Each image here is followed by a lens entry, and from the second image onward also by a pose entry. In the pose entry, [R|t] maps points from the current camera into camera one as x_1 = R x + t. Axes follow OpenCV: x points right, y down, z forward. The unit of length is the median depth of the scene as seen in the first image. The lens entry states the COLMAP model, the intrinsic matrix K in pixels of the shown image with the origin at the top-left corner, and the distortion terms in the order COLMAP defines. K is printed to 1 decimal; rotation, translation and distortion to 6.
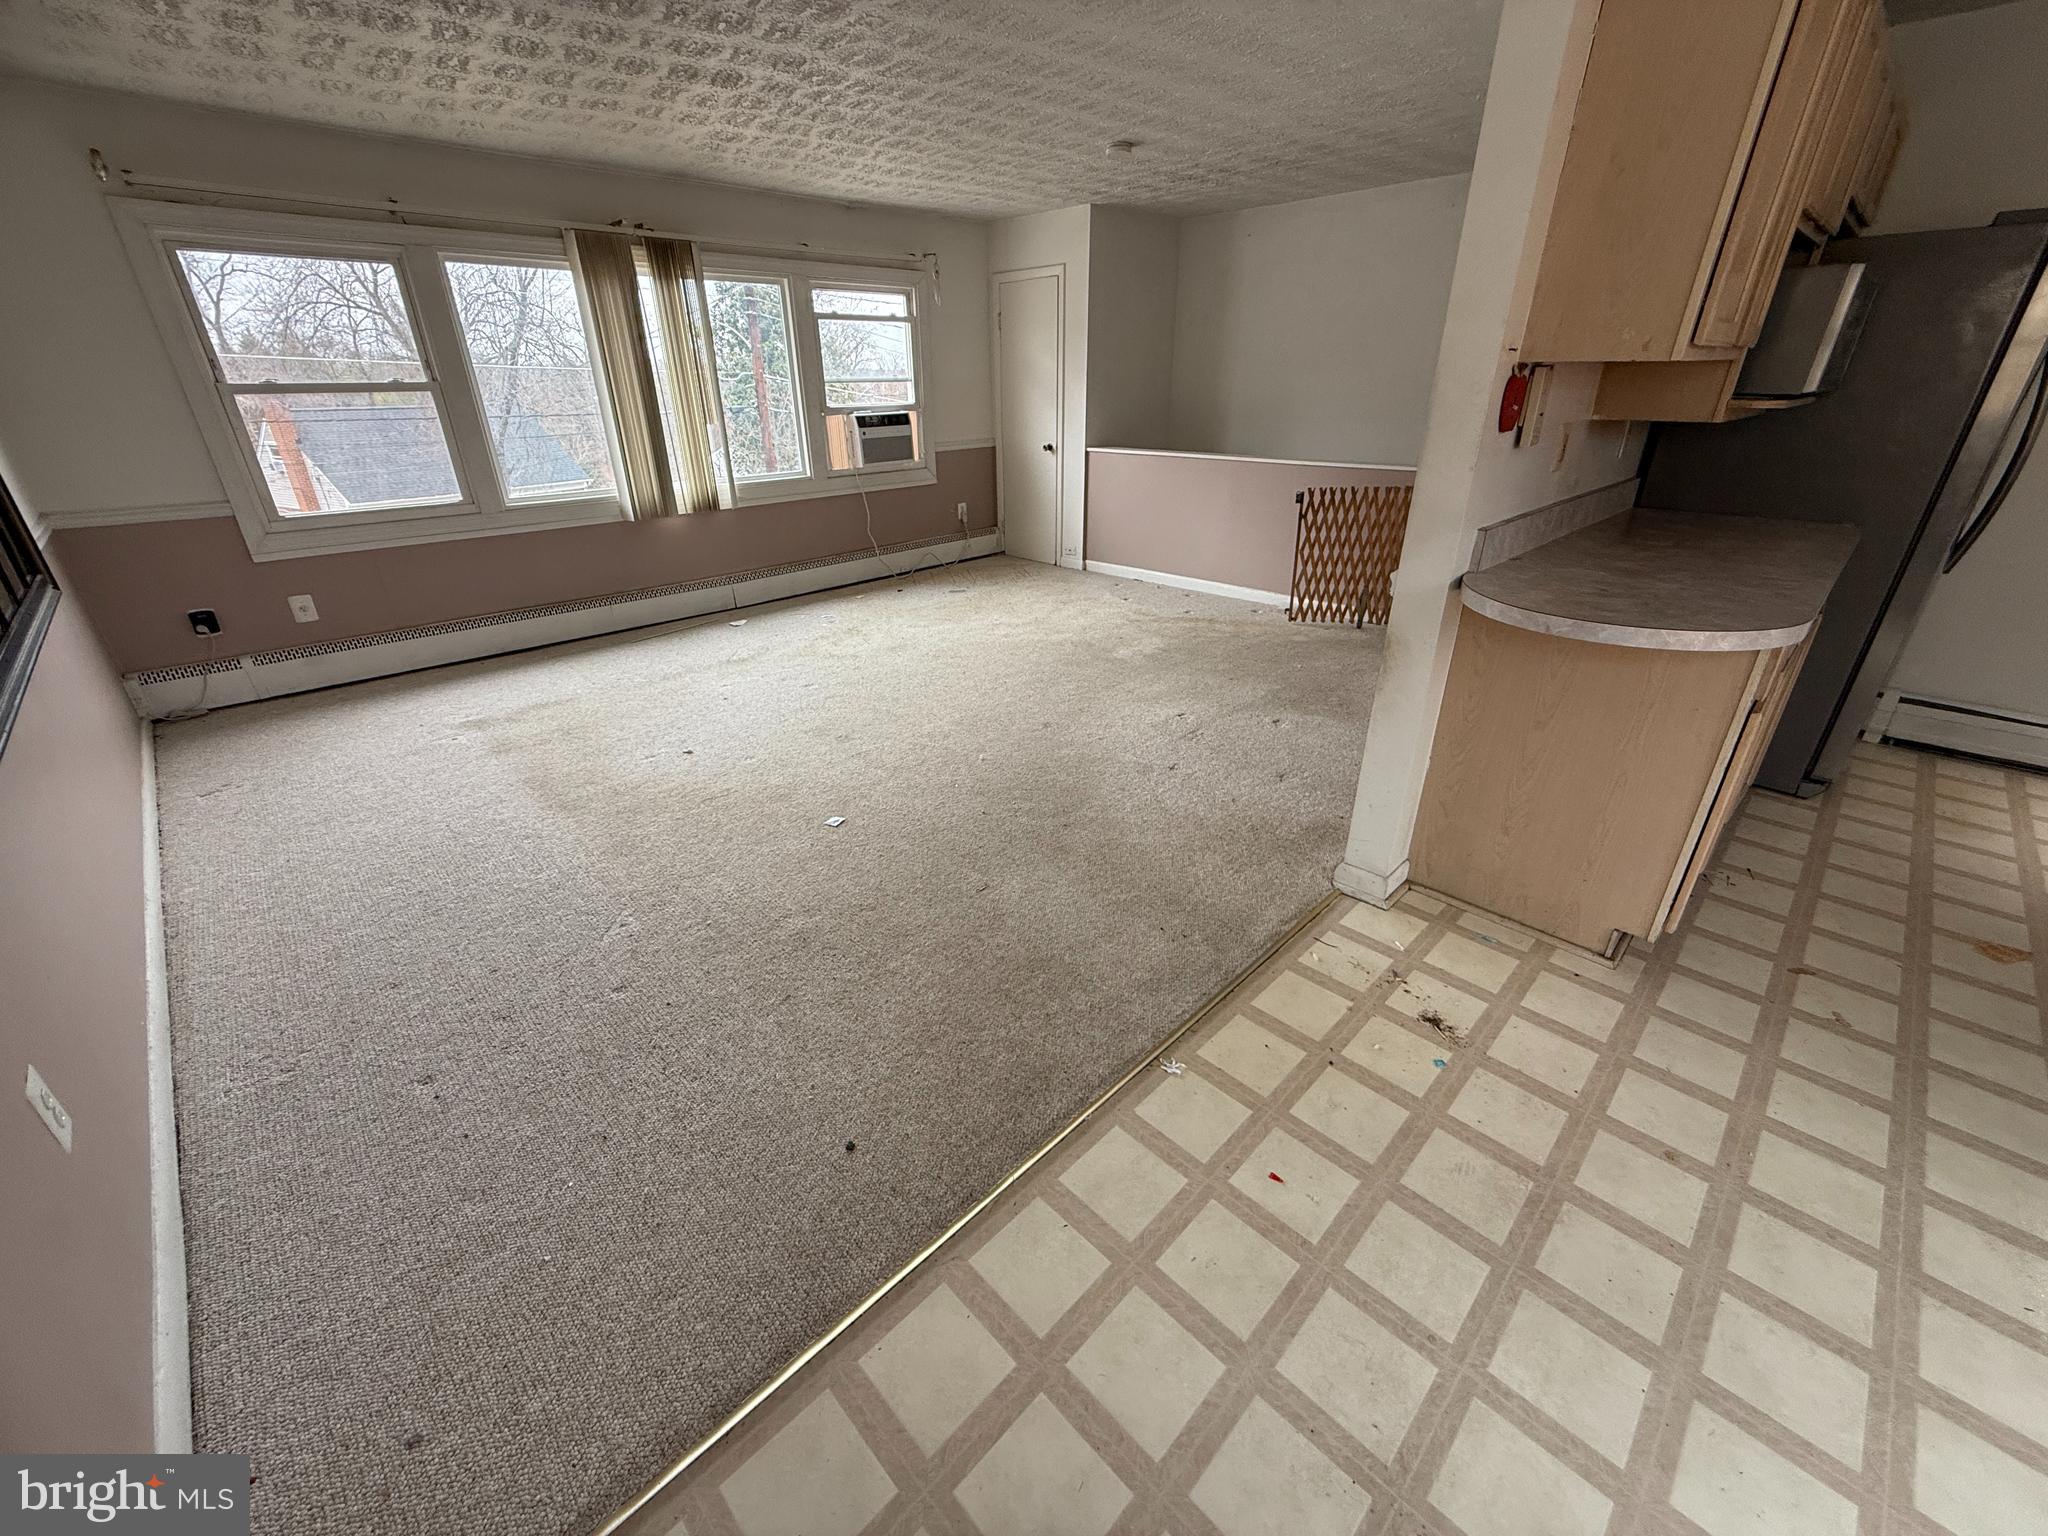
lens RADIAL K [[815.2, 0, 1014.3], [0, 815.2, 771.3], [0, 0, 1]] dist [0.001281, -0.000242]
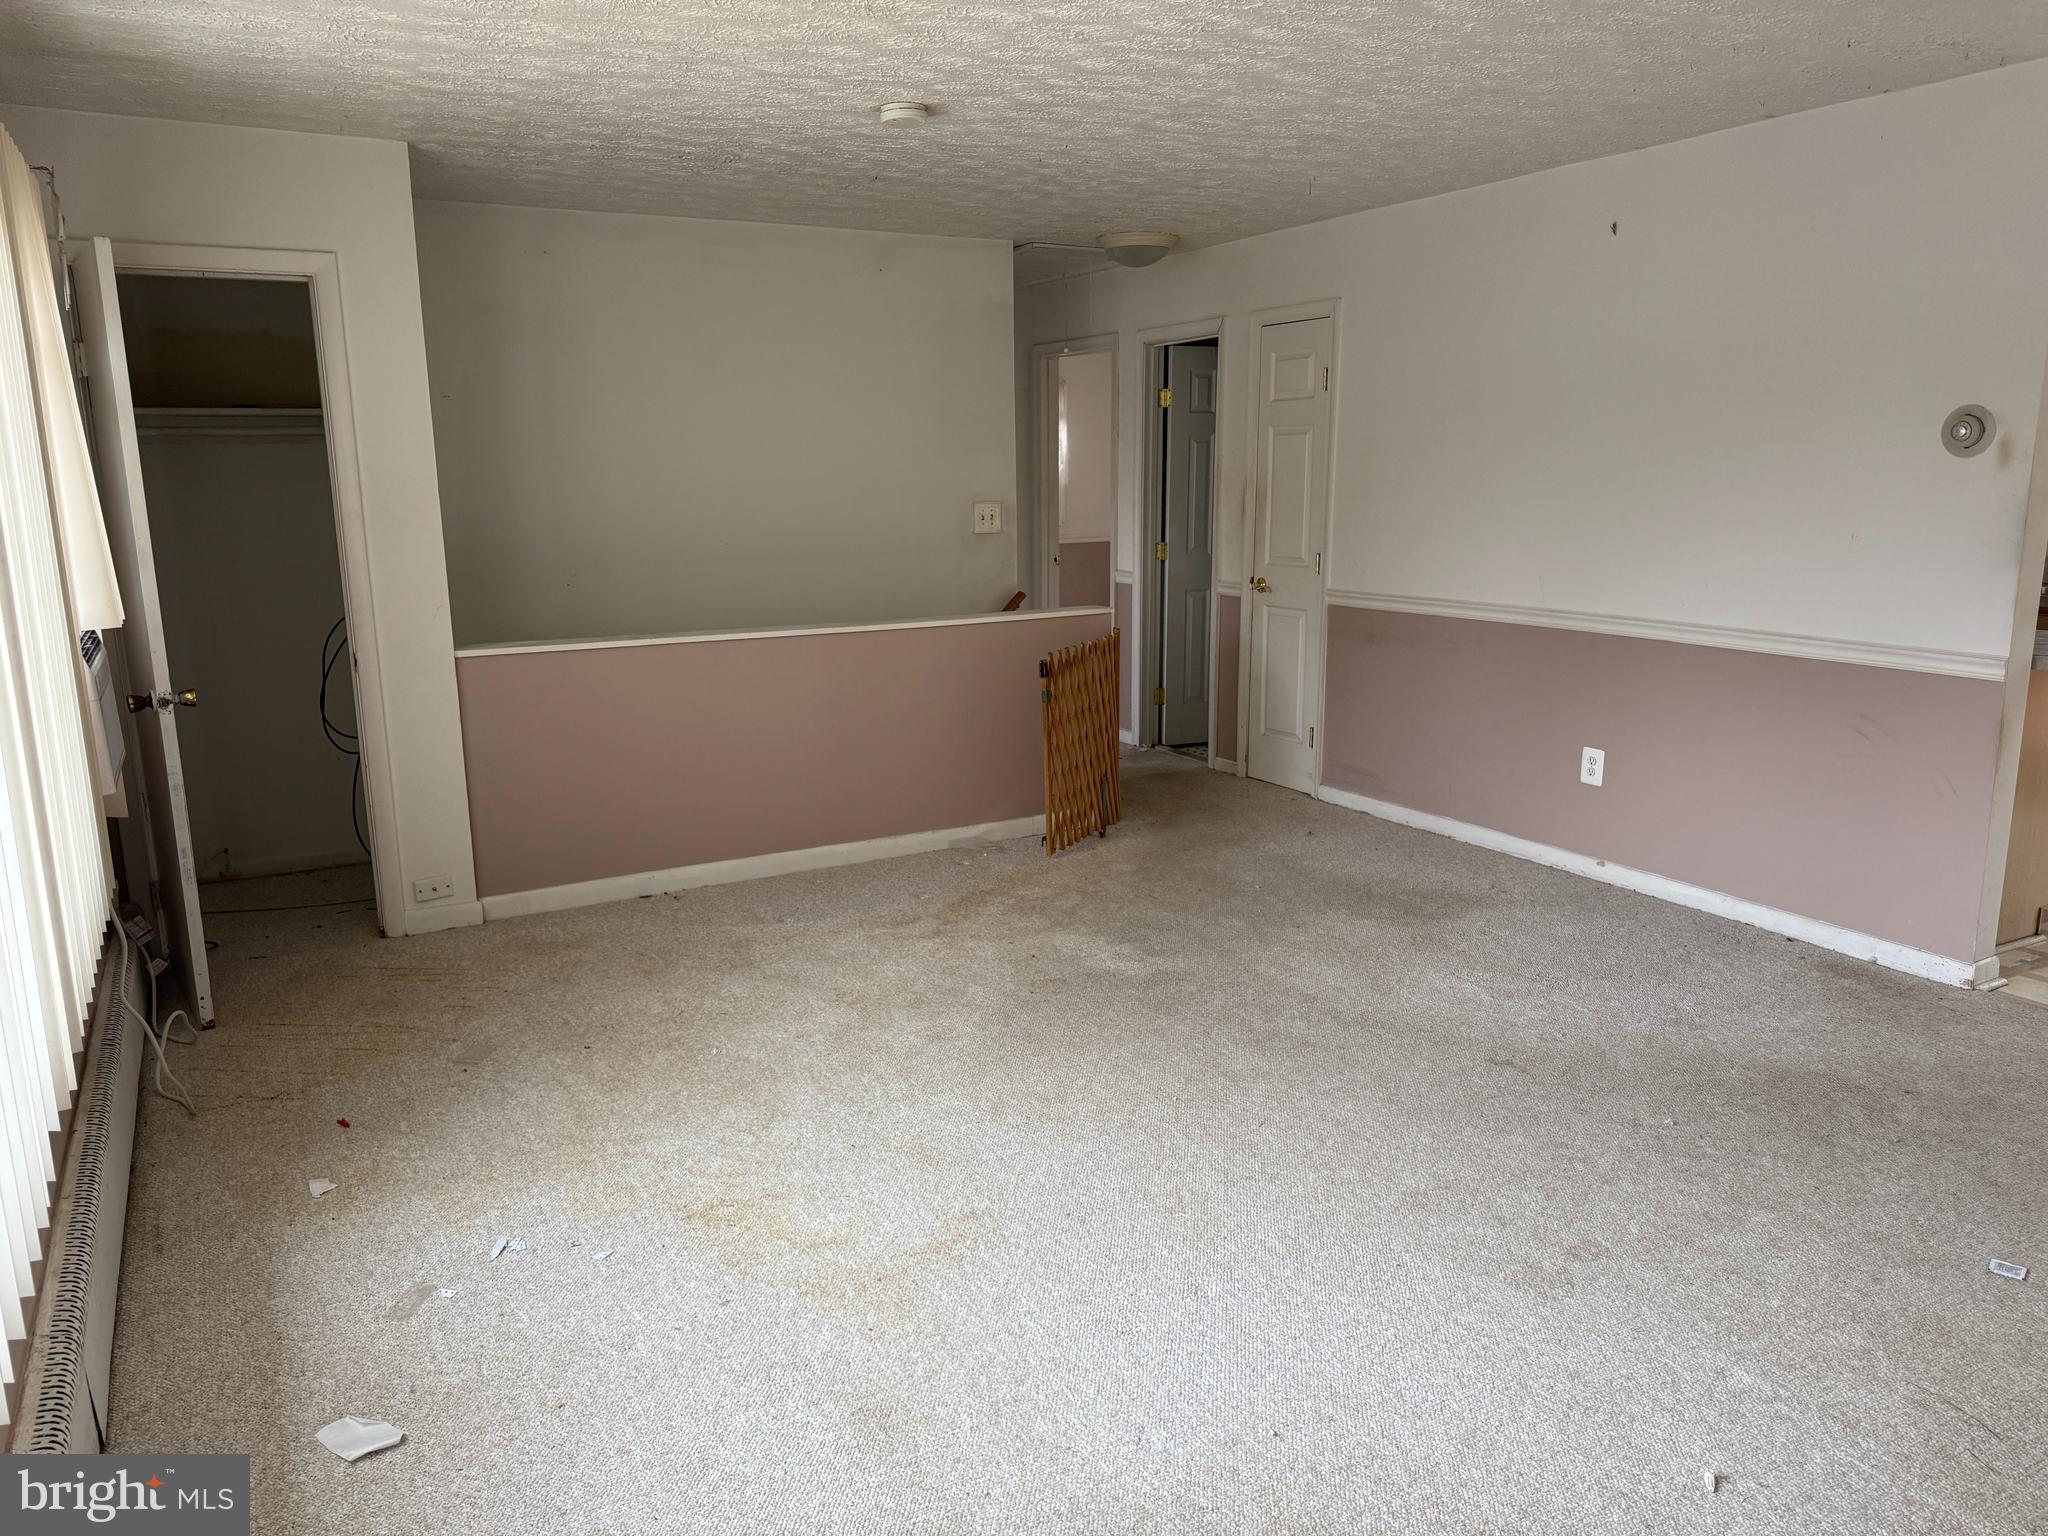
lens RADIAL K [[1425.7, 0, 1022.0], [0, 1425.7, 770.9], [0, 0, 1]] dist [0.027213, -0.005379]
pose [[0.262404, -0.193276, 0.945404, -1.511334], [0.424665, 0.902889, 0.066715, -0.710236], [-0.866489, 0.383974, 0.318999, 1.414815]]
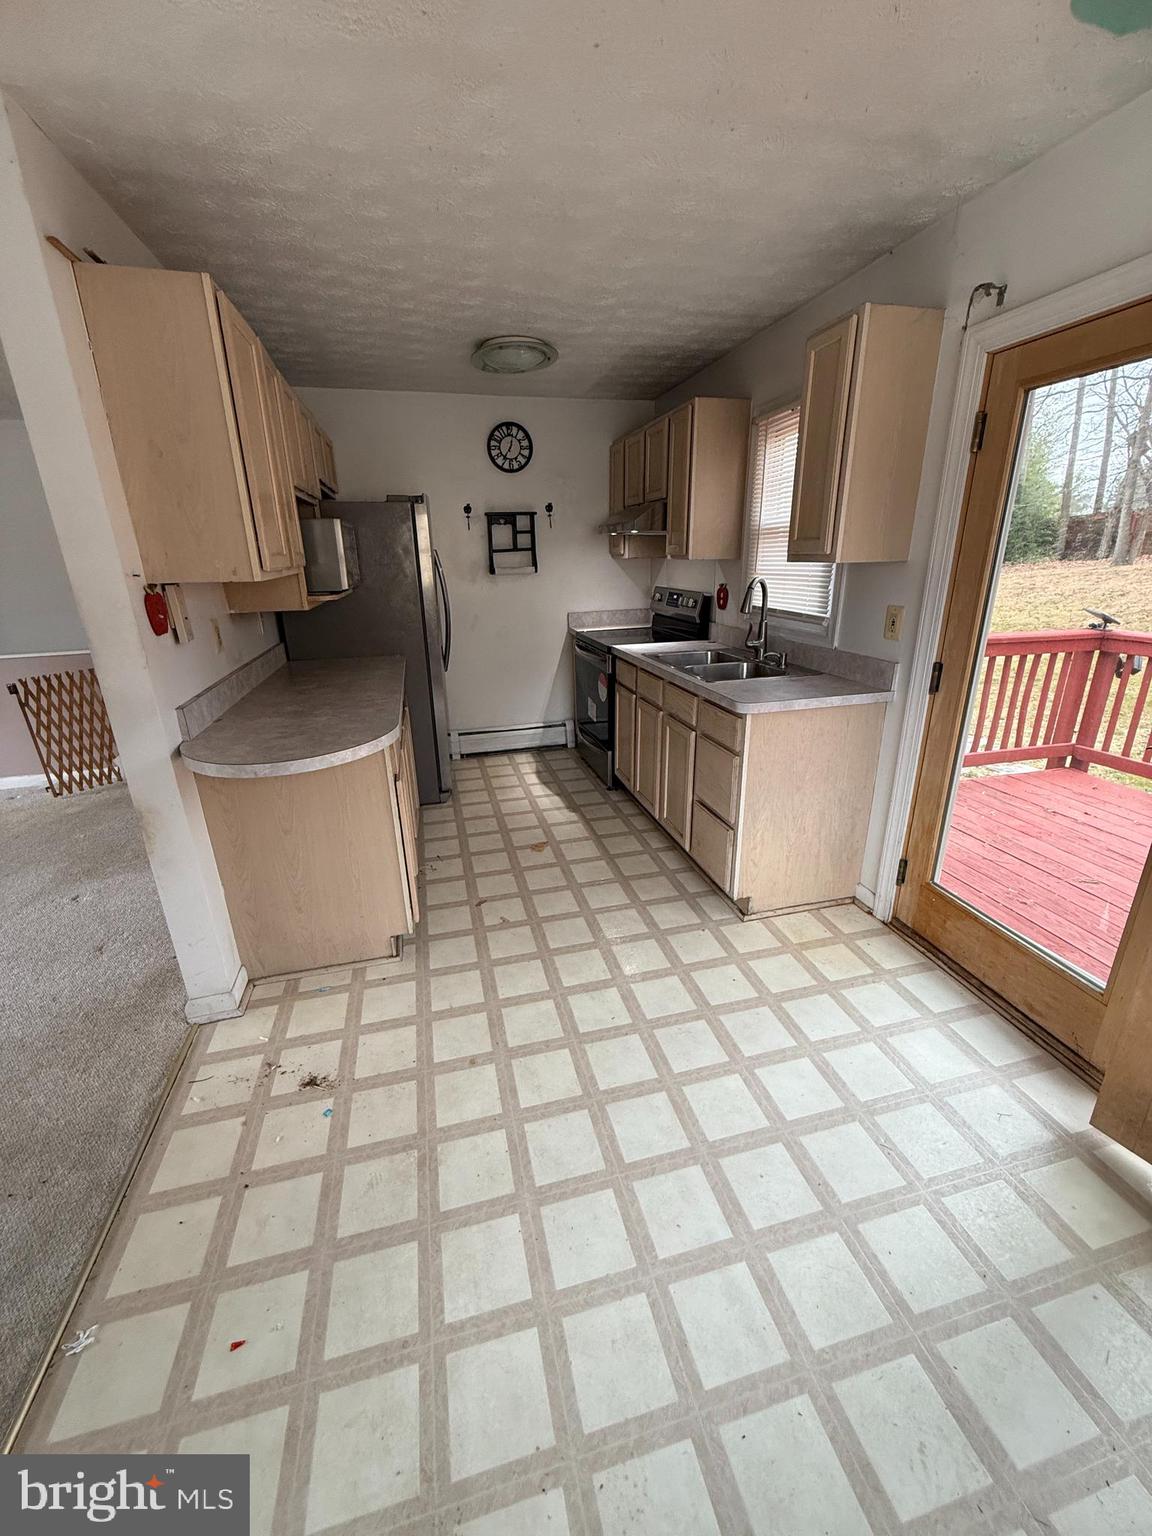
lens RADIAL K [[611.4, 0, 575.3], [0, 611.4, 764.6], [0, 0, 1]] dist [0.001281, -0.000242]
pose [[0.500118, -0.283952, 0.818079, 0.076553], [0.389276, 0.917596, 0.080517, -0.049905], [-0.773529, 0.278190, 0.569441, 0.015620]]
